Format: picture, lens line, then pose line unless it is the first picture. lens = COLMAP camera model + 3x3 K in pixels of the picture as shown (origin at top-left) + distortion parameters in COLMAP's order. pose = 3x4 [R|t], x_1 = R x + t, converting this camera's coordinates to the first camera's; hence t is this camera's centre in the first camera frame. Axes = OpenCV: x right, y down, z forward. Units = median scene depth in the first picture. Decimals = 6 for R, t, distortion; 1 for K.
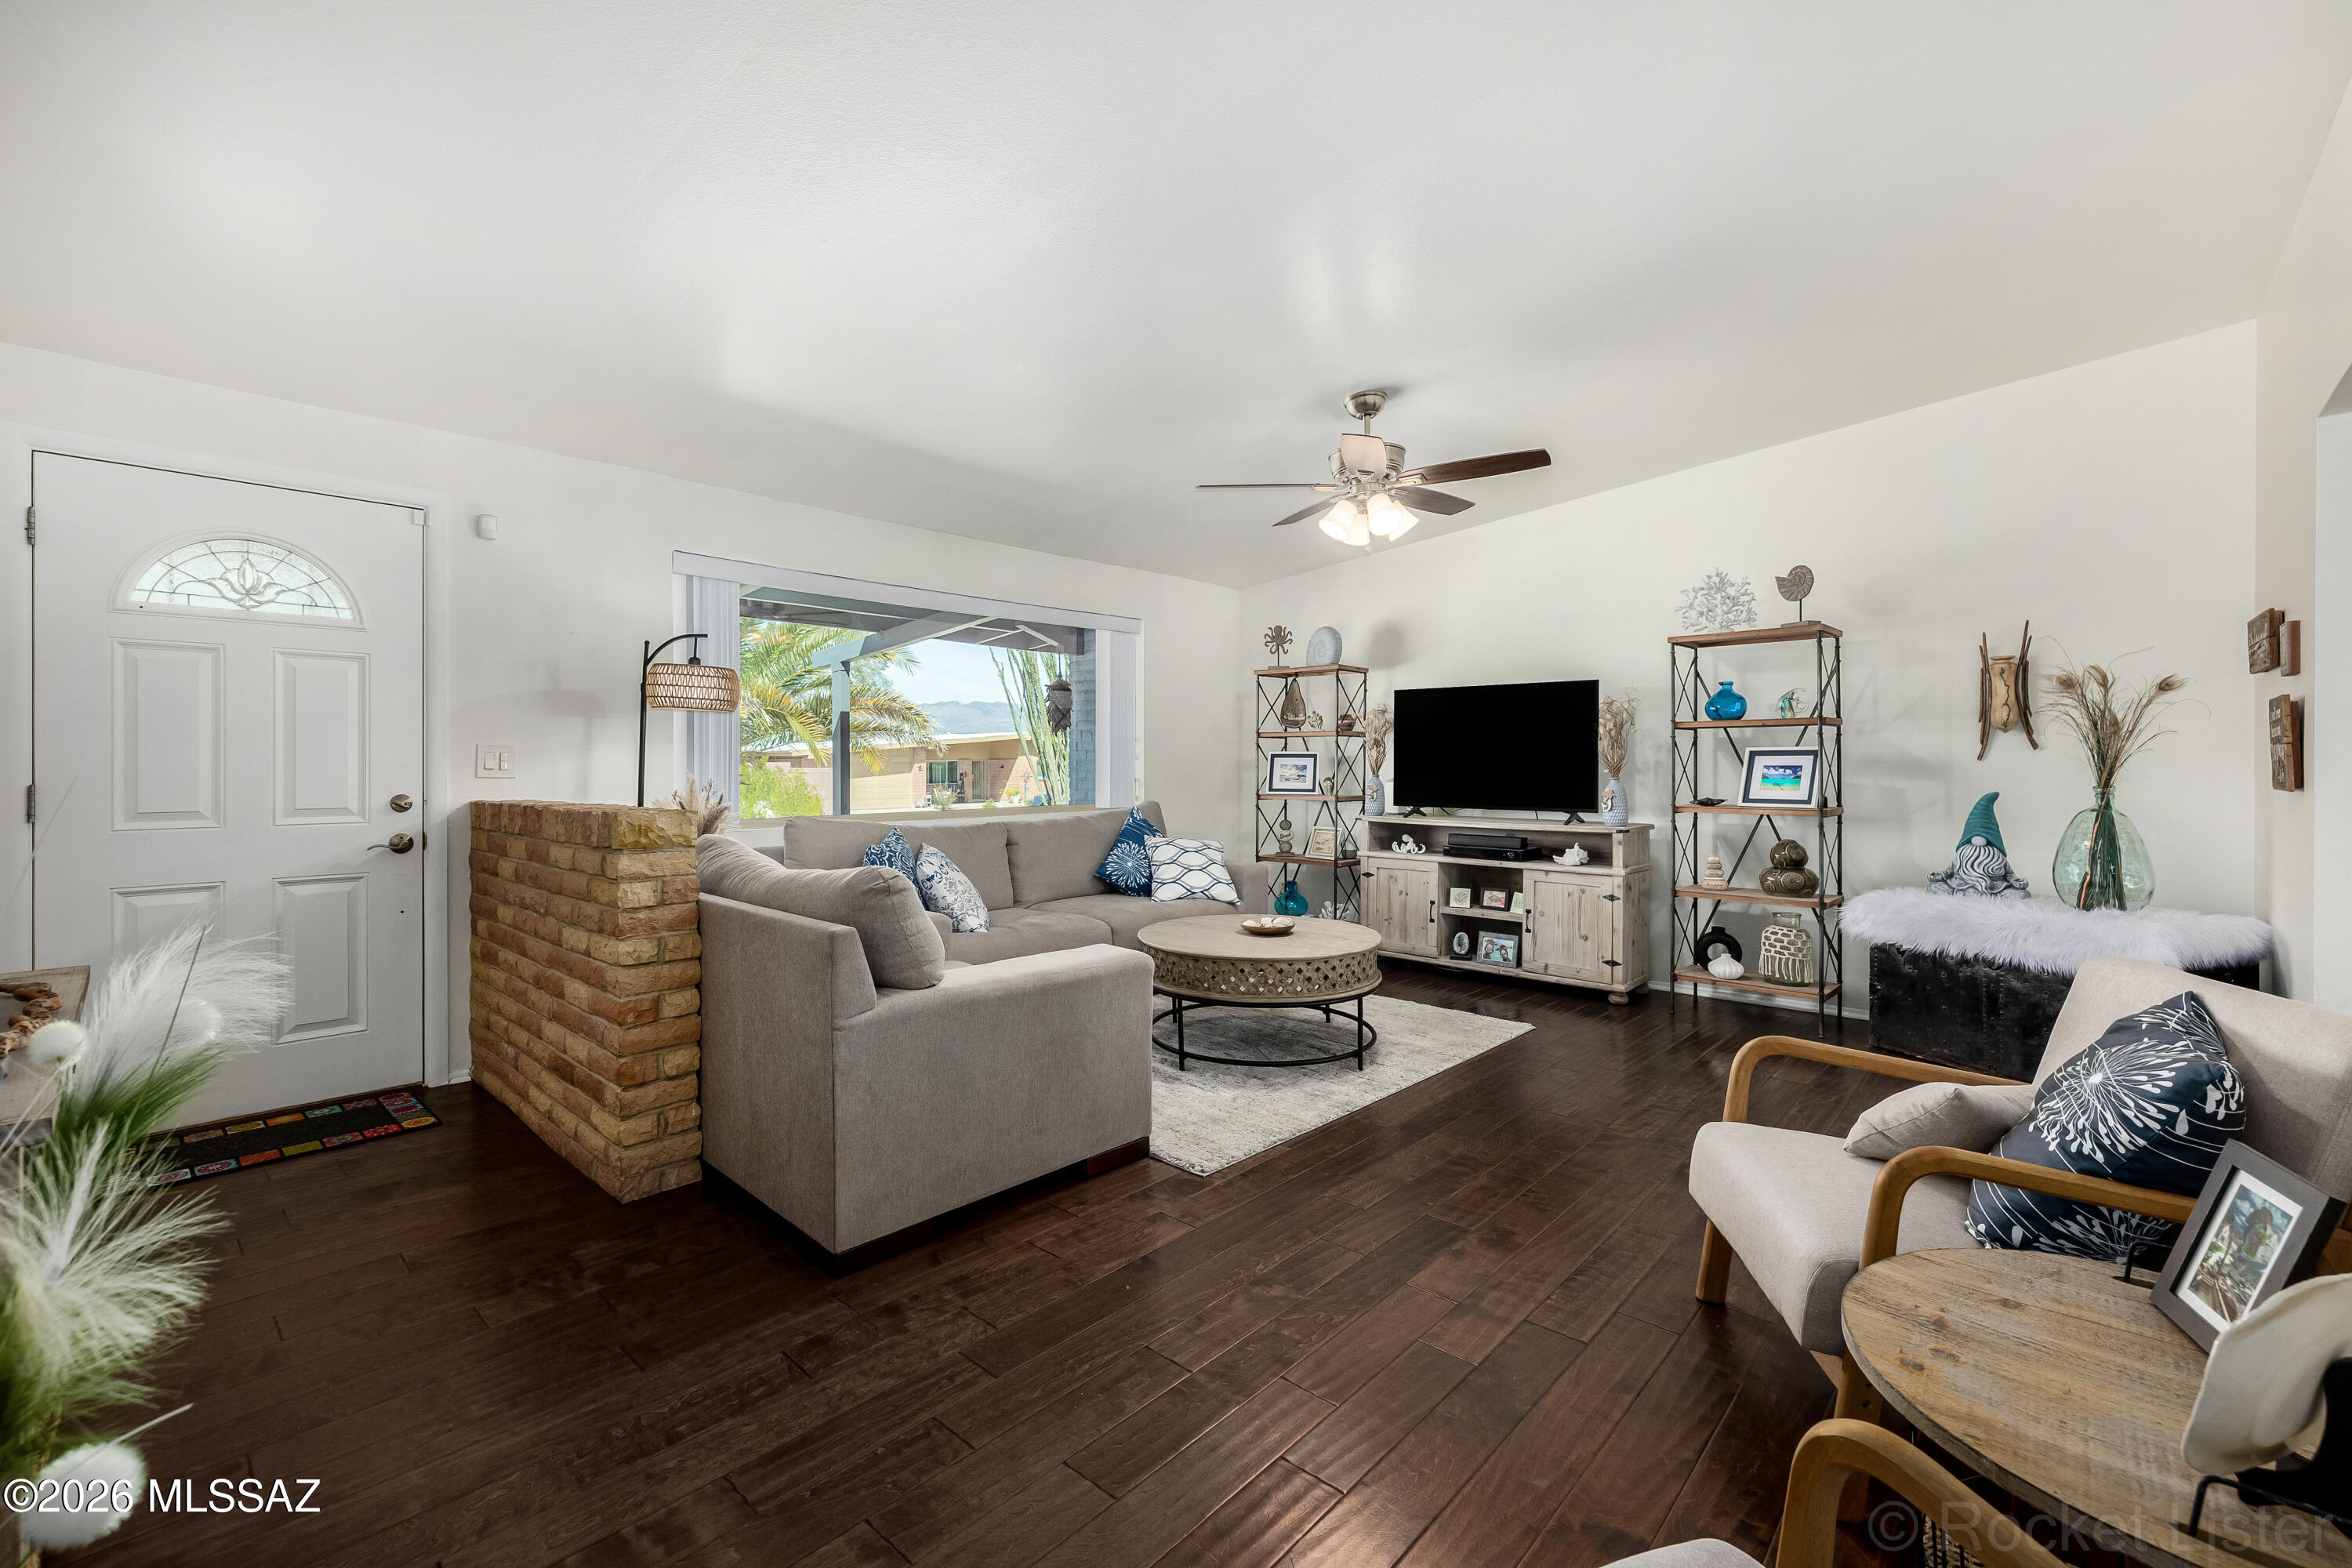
lens RADIAL K [[994.2, 0, 1173.8], [0, 994.2, 769.3], [0, 0, 1]] dist [0.000256, 0.001609]
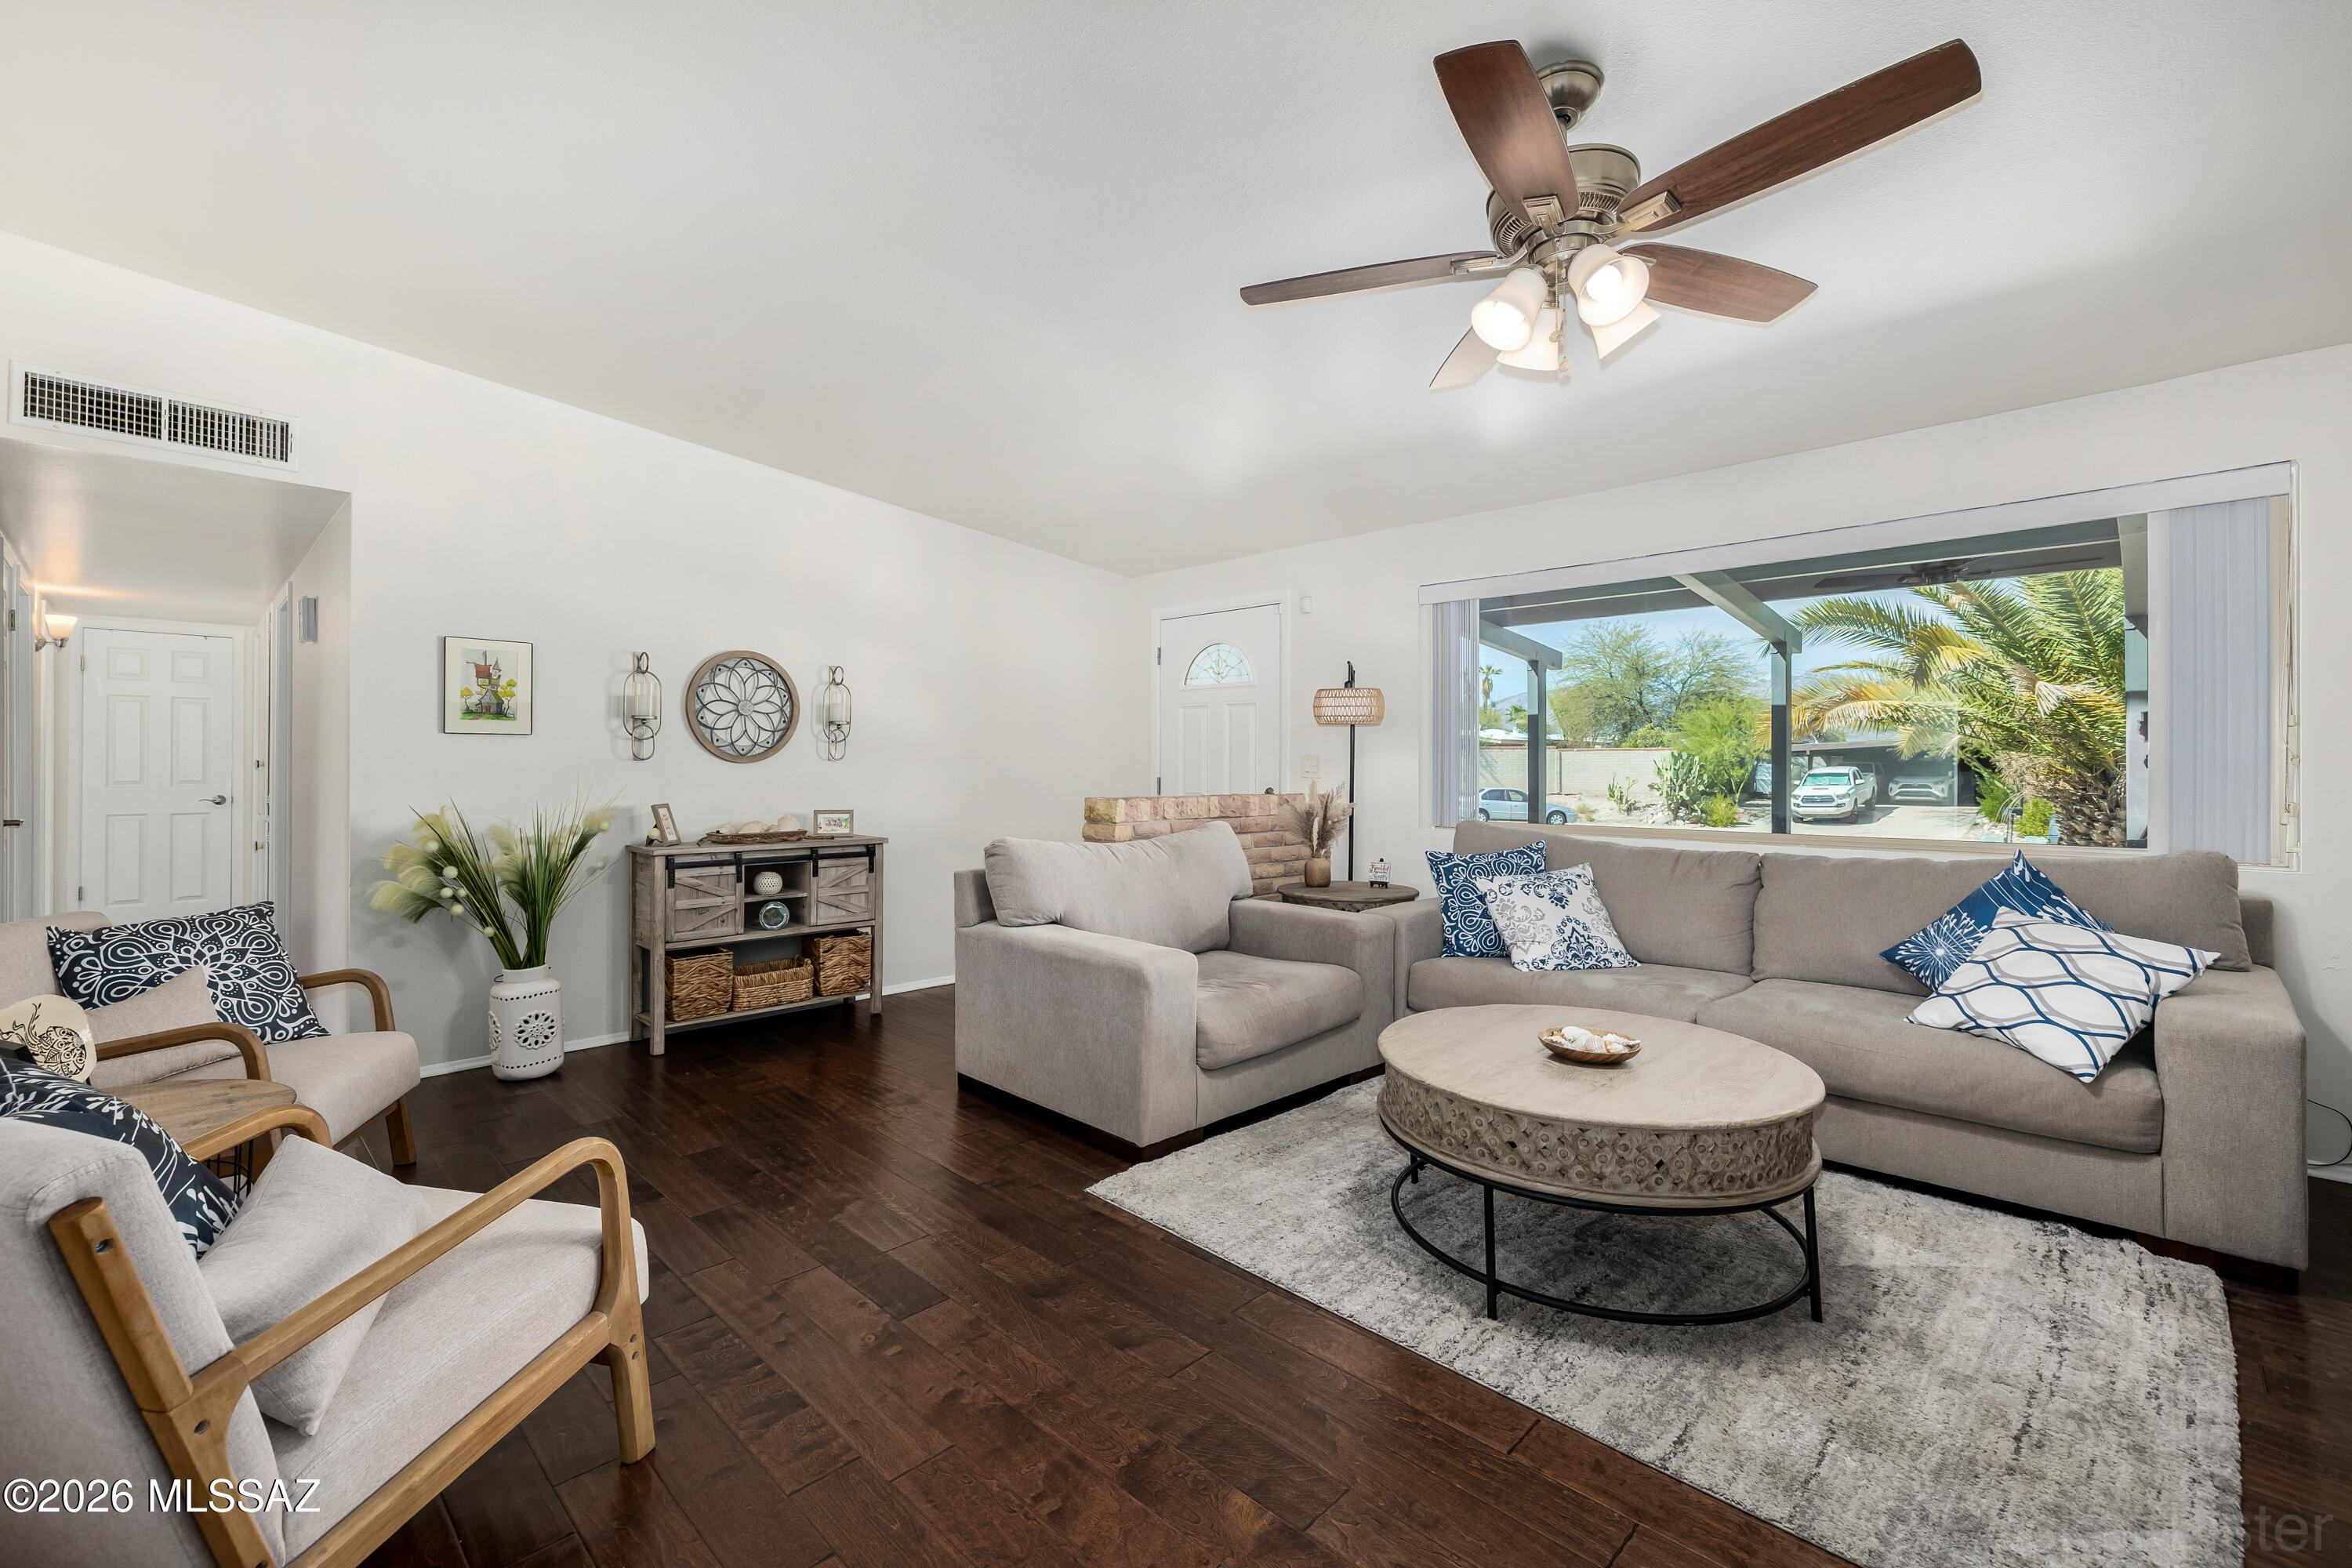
lens RADIAL K [[994.2, 0, 1164.0], [0, 994.2, 763.1], [0, 0, 1]] dist [0.000256, 0.001609]
pose [[-0.029690, 0.000946, -0.999559, 0.732948], [-0.001751, 0.999998, 0.000998, -0.013697], [0.999558, 0.001780, -0.029689, 0.793742]]
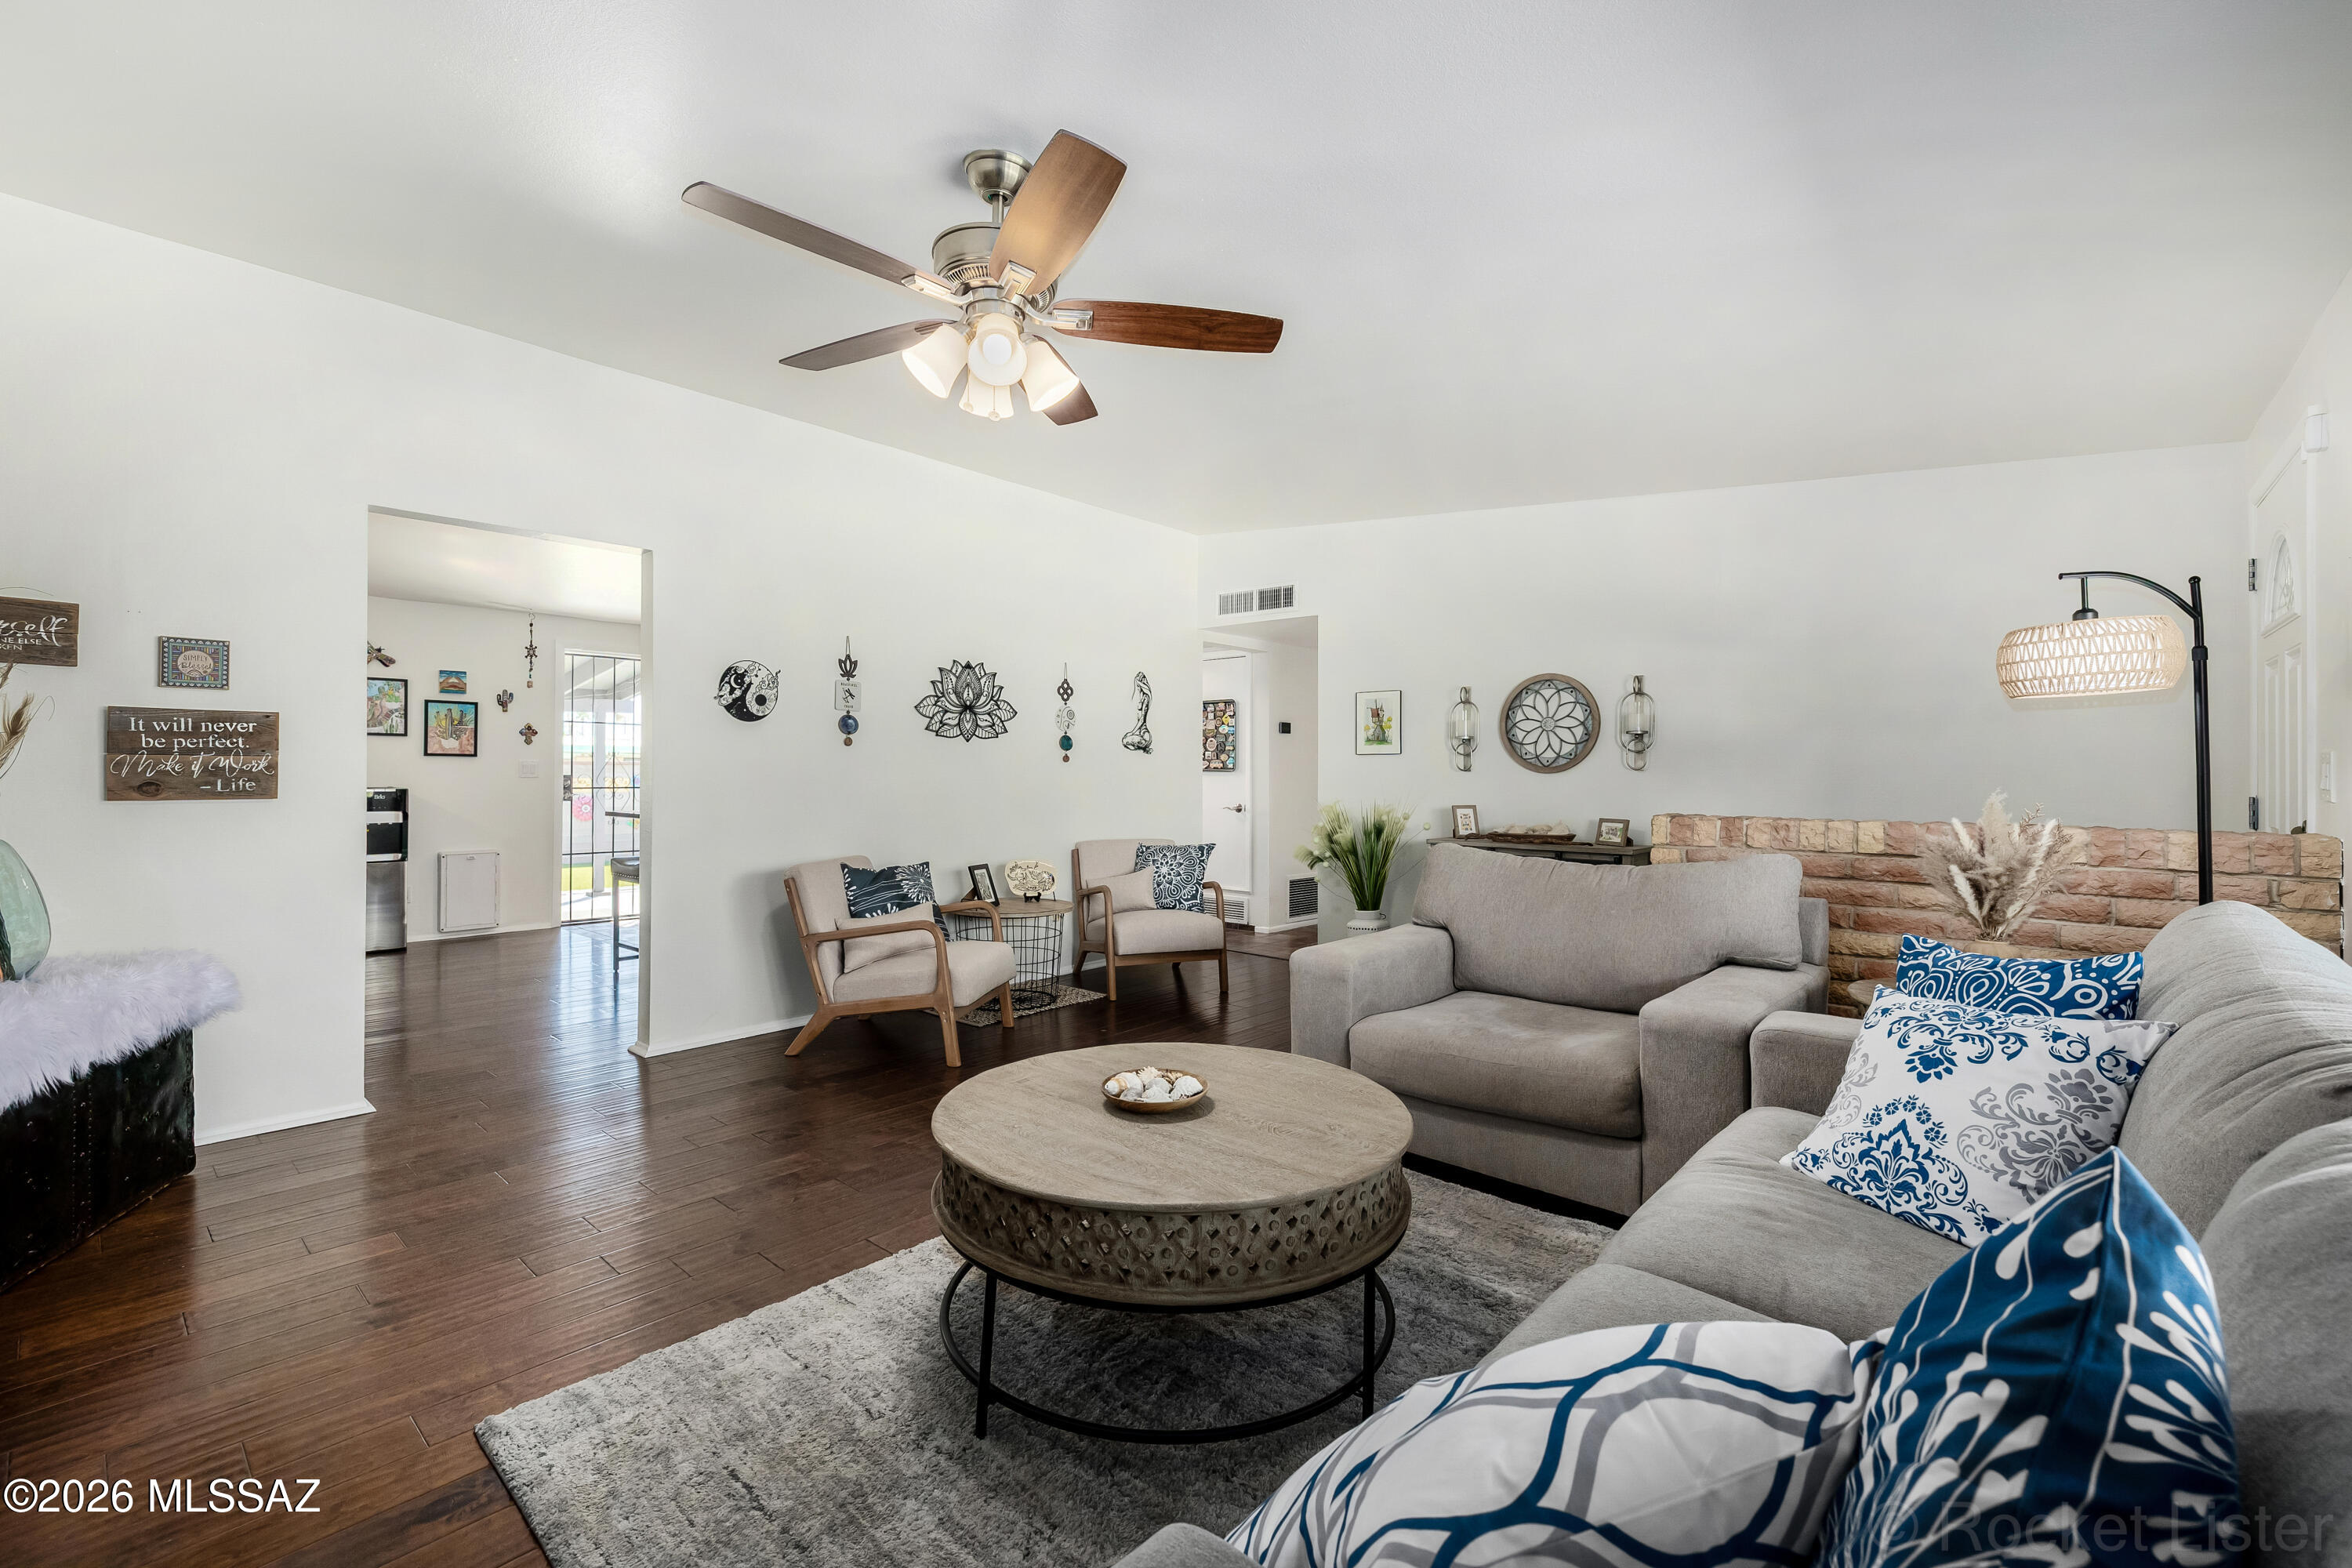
lens RADIAL K [[994.2, 0, 1164.0], [0, 994.2, 777.9], [0, 0, 1]] dist [0.000256, 0.001609]
pose [[-0.999732, 0.000930, -0.023133, 0.106547], [0.000886, 0.999998, 0.001906, -0.008429], [0.023134, 0.001885, -0.999731, 1.584989]]
